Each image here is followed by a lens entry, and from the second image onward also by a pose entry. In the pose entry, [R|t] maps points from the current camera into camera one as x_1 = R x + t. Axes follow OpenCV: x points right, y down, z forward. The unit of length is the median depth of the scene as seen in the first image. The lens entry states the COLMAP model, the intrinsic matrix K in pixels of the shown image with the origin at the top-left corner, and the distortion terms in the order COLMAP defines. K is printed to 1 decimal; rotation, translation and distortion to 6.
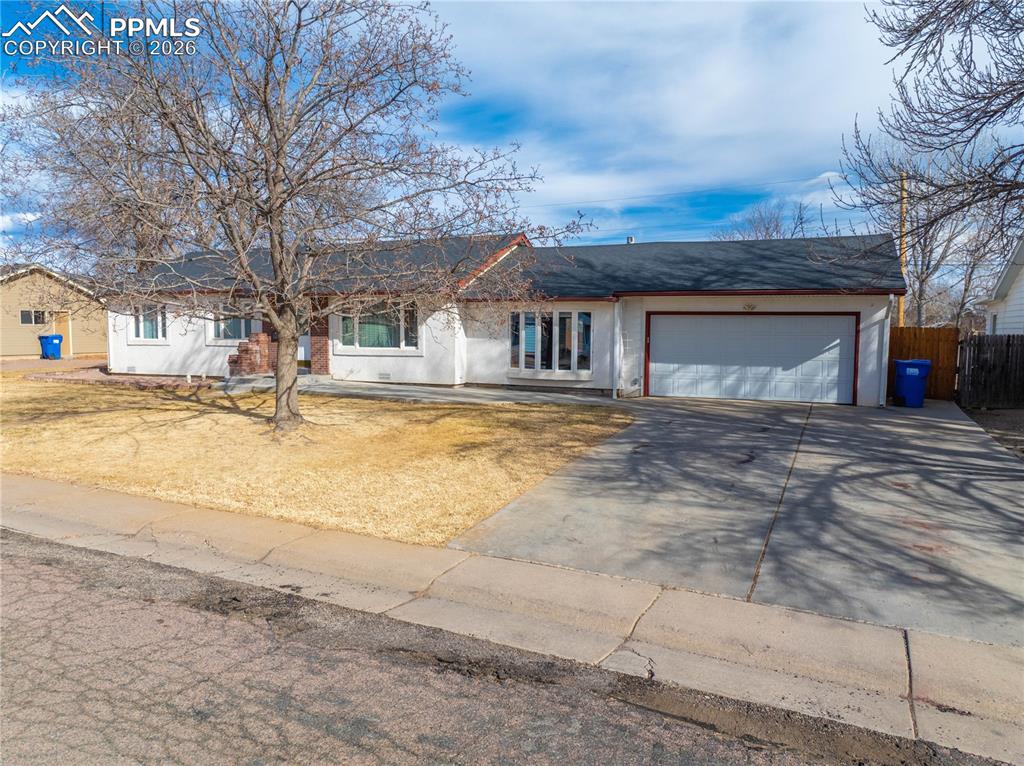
lens RADIAL K [[722.1, 0, 515.5], [0, 722.1, 374.4], [0, 0, 1]] dist [-0.007895, -0.005913]
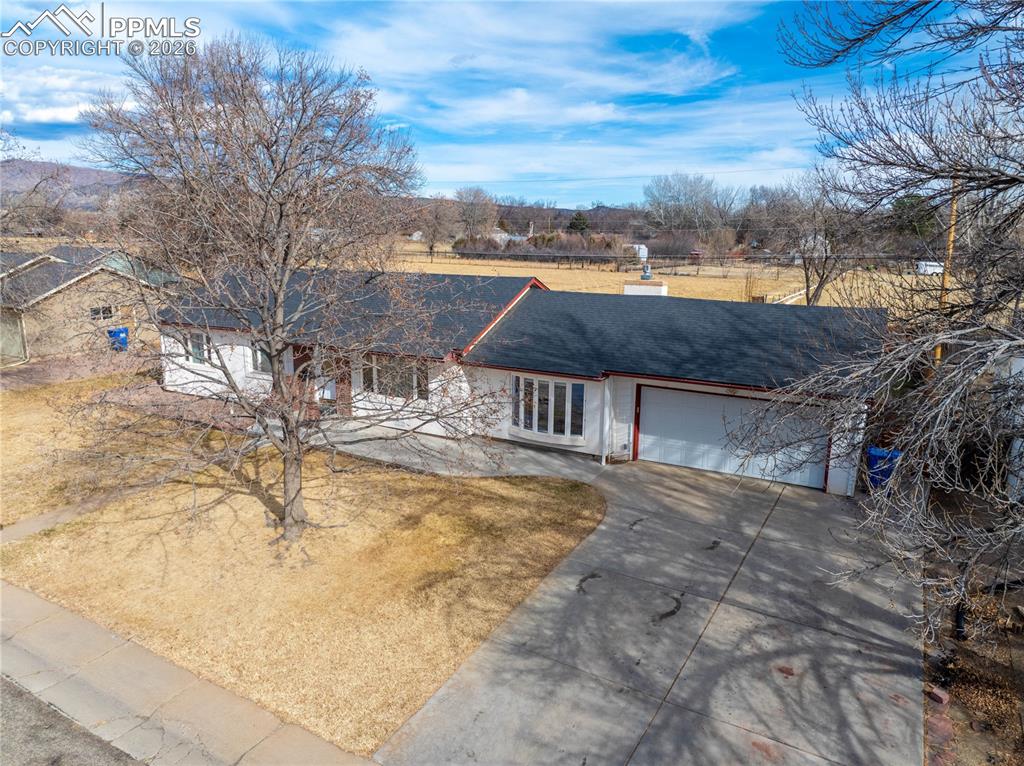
lens RADIAL K [[722.1, 0, 512.7], [0, 722.1, 387.5], [0, 0, 1]] dist [-0.007895, -0.005913]
pose [[0.995221, 0.025097, -0.094372, 0.099209], [-0.010748, 0.988691, 0.149584, -0.236006], [0.097058, -0.147855, 0.984235, -0.057568]]
